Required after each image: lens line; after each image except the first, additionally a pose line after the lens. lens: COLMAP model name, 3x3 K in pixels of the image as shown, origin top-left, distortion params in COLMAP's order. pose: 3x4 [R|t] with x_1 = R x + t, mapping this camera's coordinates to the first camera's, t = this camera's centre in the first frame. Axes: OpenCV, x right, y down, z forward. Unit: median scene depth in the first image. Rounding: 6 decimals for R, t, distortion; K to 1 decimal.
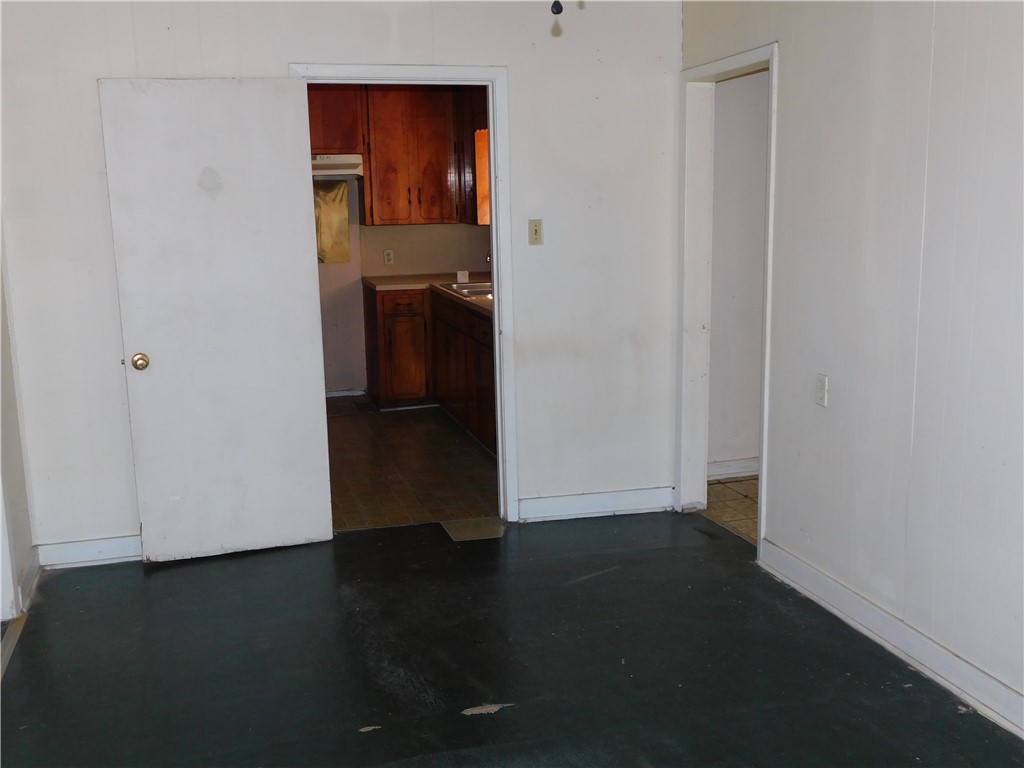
lens RADIAL K [[1038.5, 0, 511.5], [0, 1038.5, 386.5], [0, 0, 1]] dist [-0.013502, 0.000000]
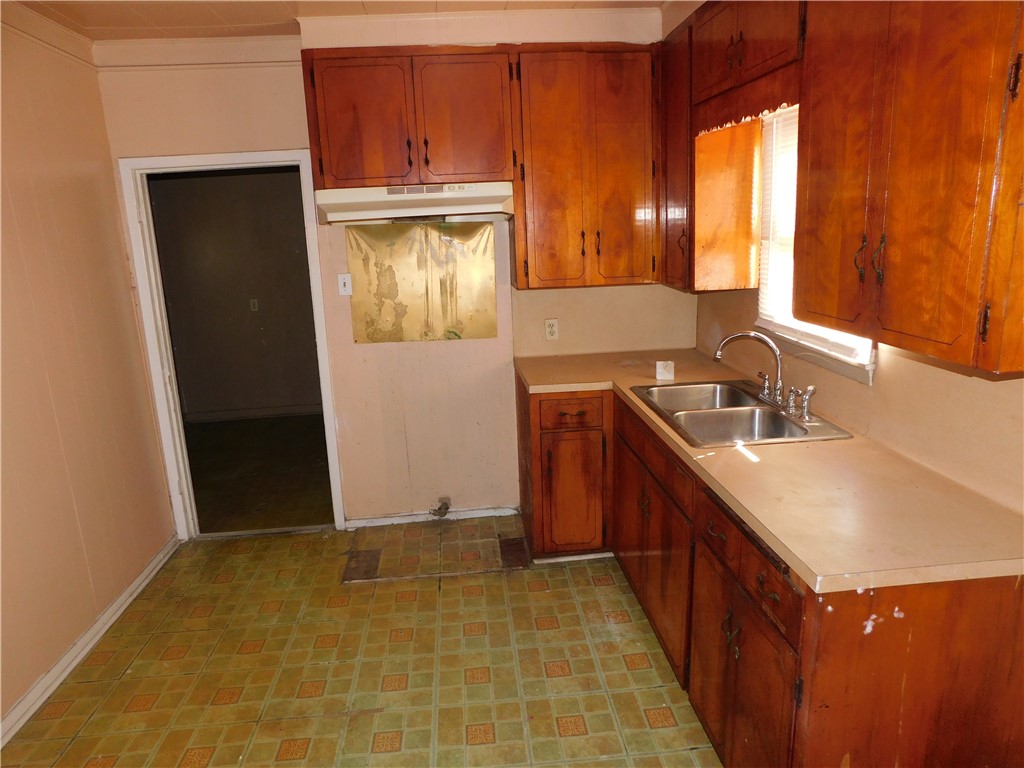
lens RADIAL K [[685.1, 0, 508.5], [0, 685.1, 380.2], [0, 0, 1]] dist [-0.010489, -0.000556]
pose [[0.981121, 0.021233, -0.192224, -0.059181], [-0.014601, 0.999250, 0.035852, -0.111439], [0.192841, -0.032369, 0.980696, 0.560198]]
